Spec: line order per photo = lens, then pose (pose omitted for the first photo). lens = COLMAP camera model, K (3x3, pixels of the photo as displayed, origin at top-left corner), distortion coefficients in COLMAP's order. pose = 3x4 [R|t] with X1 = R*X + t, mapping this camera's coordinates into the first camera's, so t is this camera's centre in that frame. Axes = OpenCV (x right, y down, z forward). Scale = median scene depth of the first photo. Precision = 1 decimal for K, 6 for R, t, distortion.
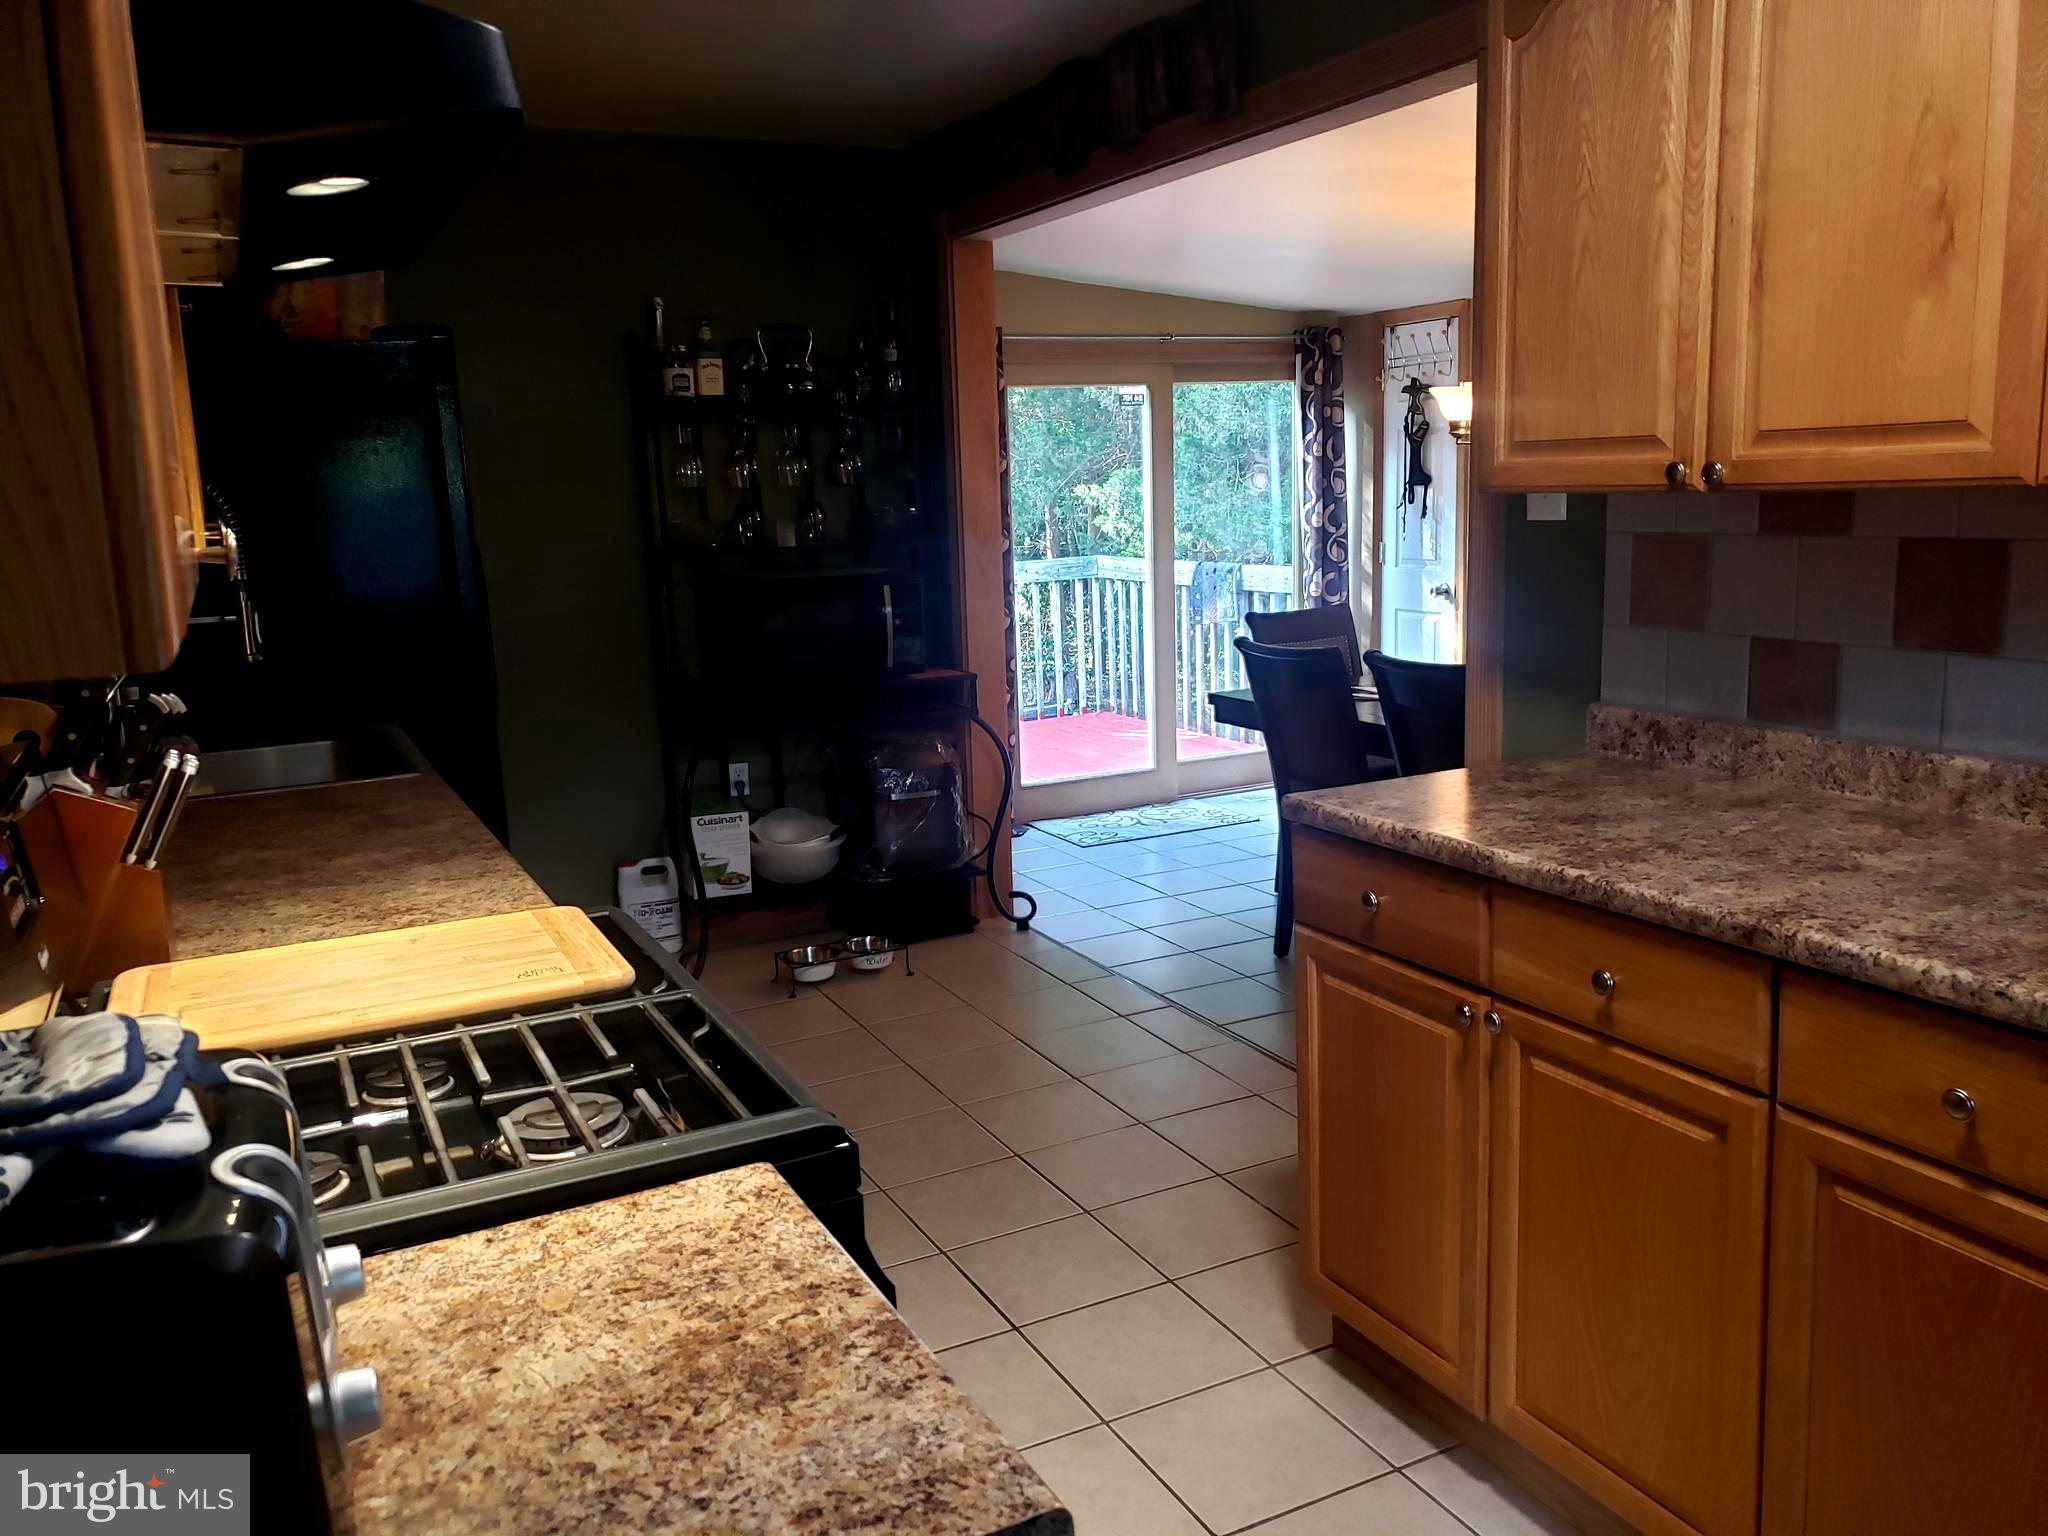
lens RADIAL K [[1545.4, 0, 1011.7], [0, 1545.4, 783.8], [0, 0, 1]] dist [0.019991, -0.009067]
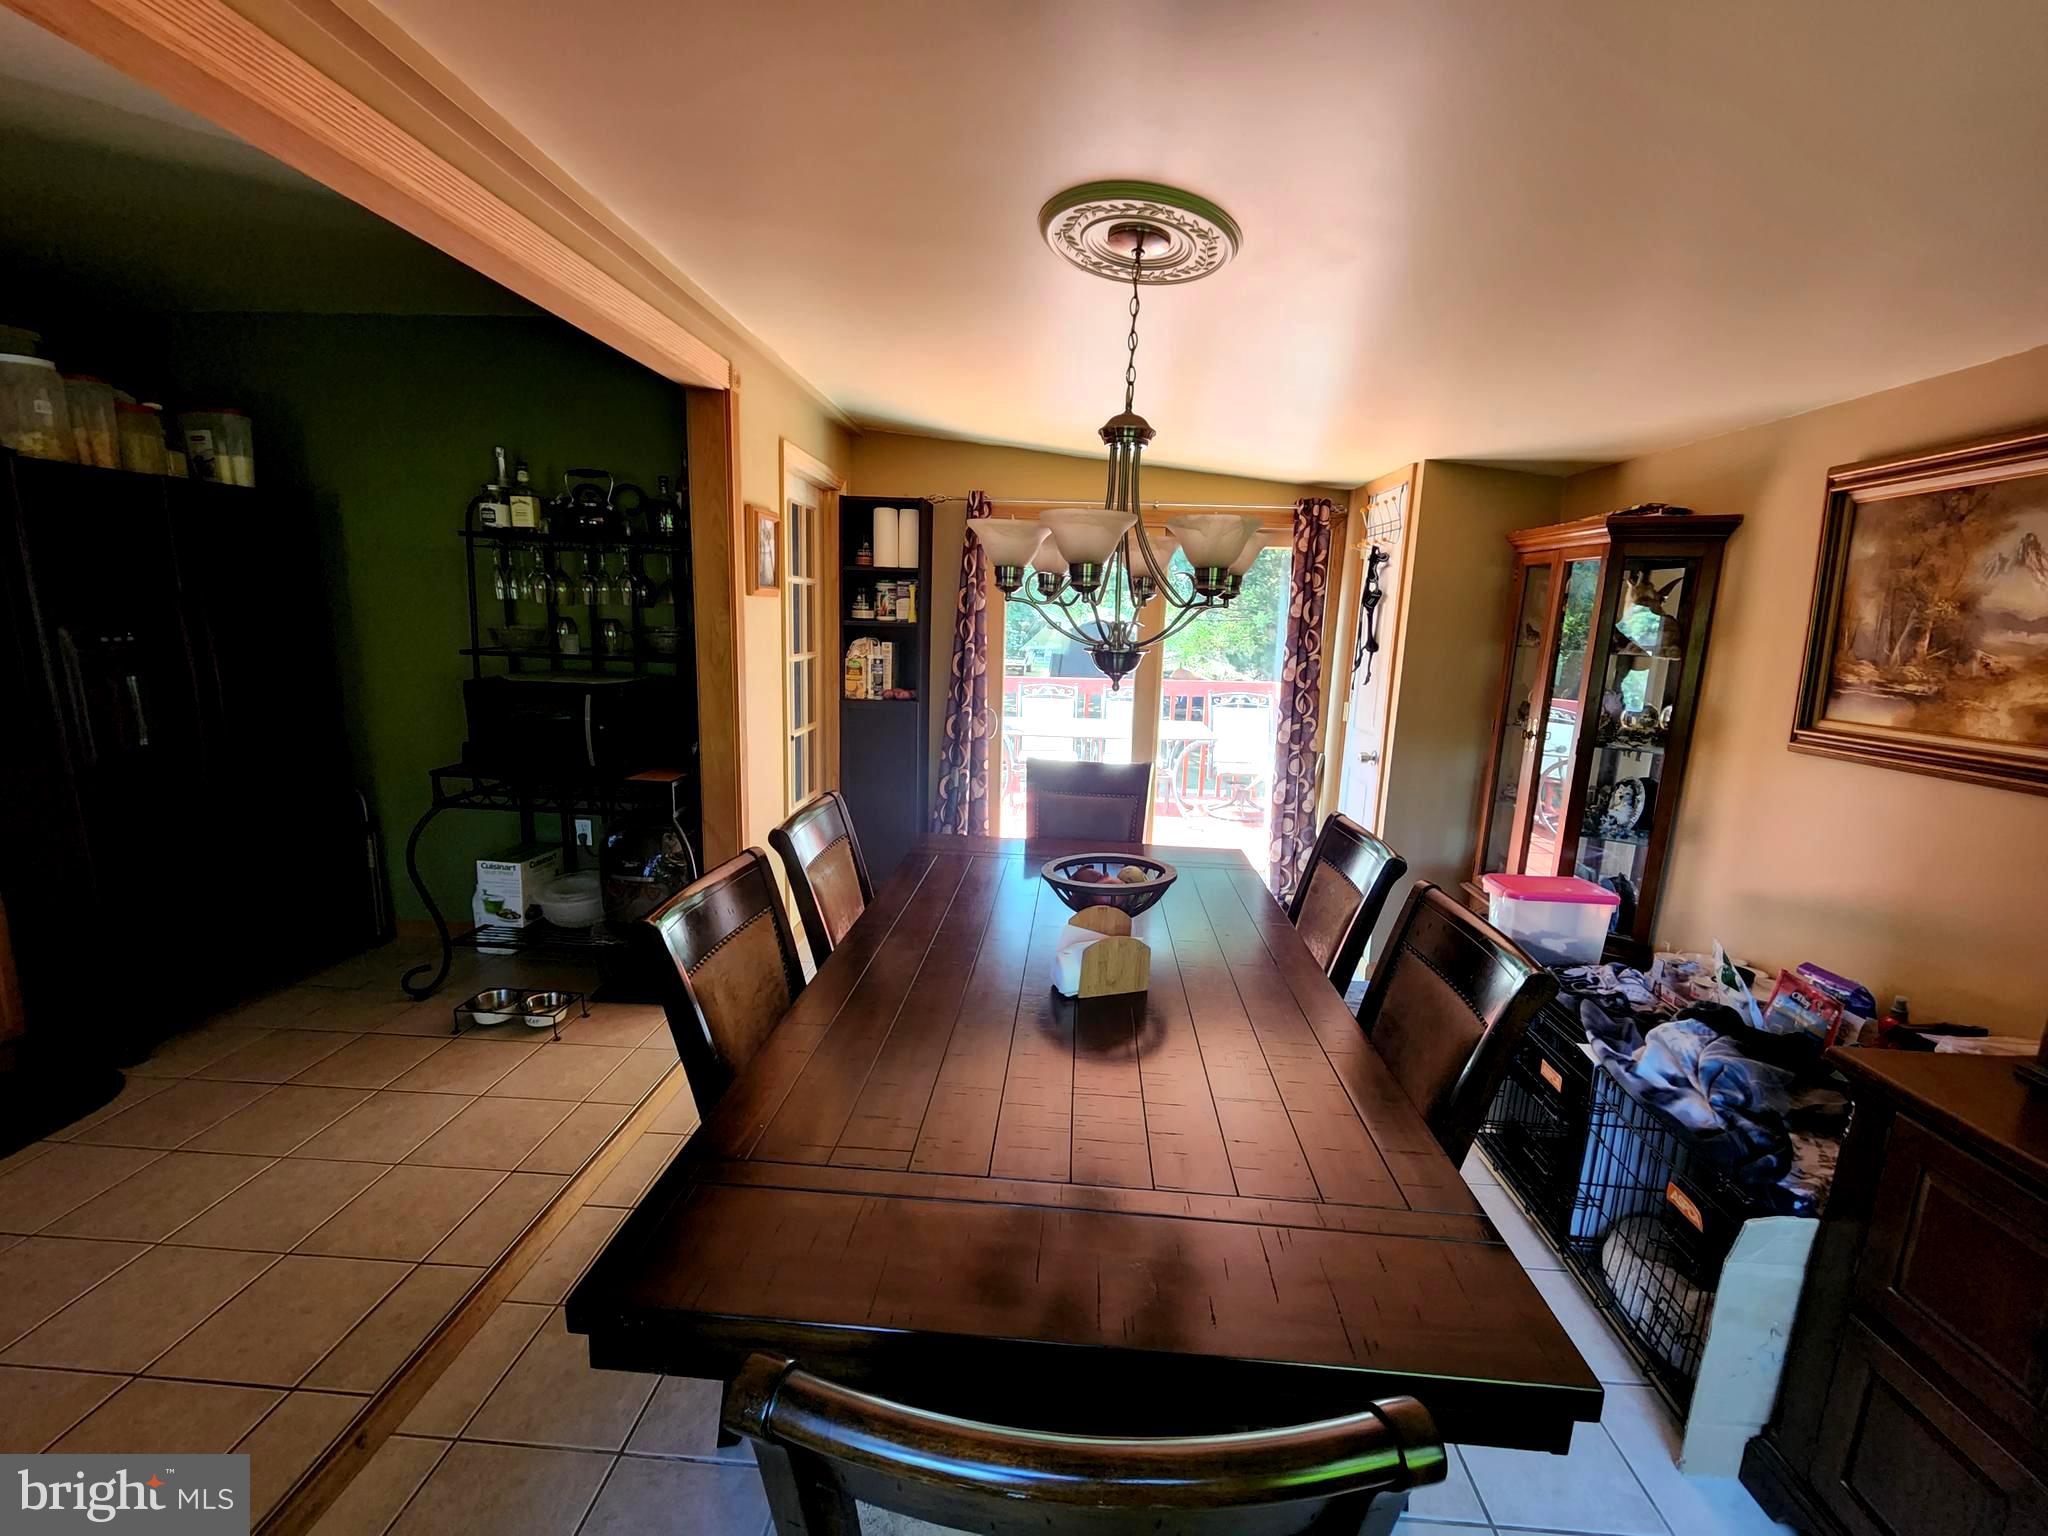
lens RADIAL K [[830.0, 0, 1016.5], [0, 830.0, 766.8], [0, 0, 1]] dist [-0.000954, -0.000781]
pose [[0.870051, 0.155171, -0.467903, 0.332555], [-0.158058, 0.986866, 0.033370, -0.101040], [0.466936, 0.044922, 0.883150, 0.419411]]
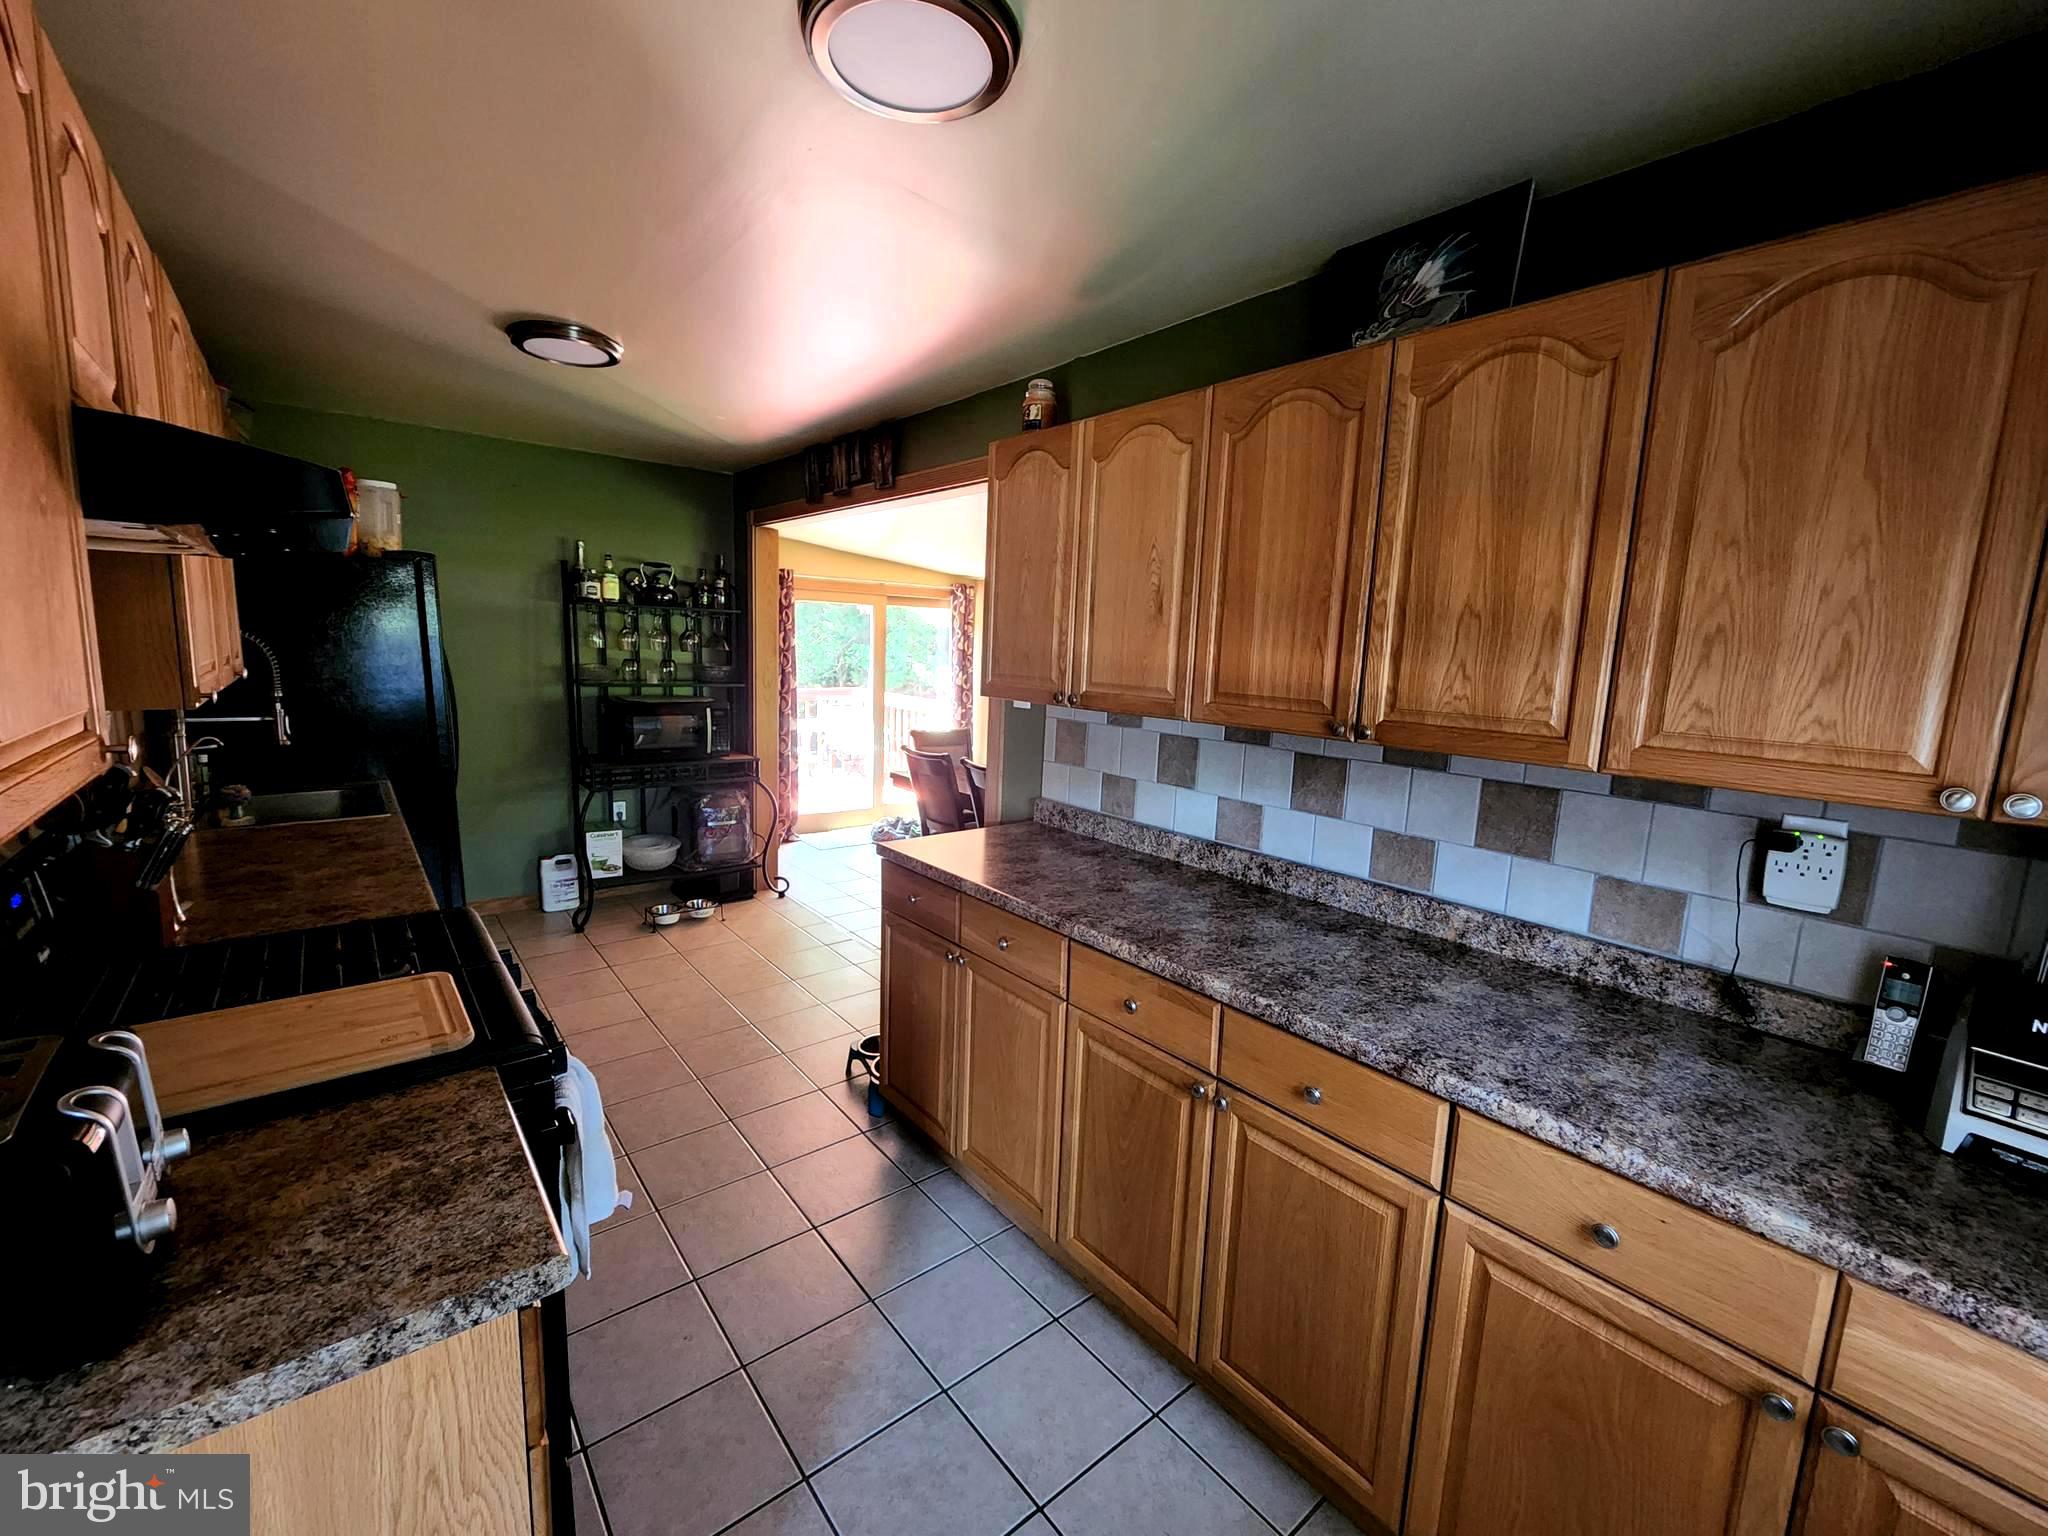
lens RADIAL K [[830.0, 0, 1011.6], [0, 830.0, 764.4], [0, 0, 1]] dist [-0.000954, -0.000781]
pose [[0.973789, 0.039535, 0.223990, 0.034556], [-0.028049, 0.998134, -0.054233, -0.013185], [-0.225717, 0.046529, 0.973081, -0.021811]]
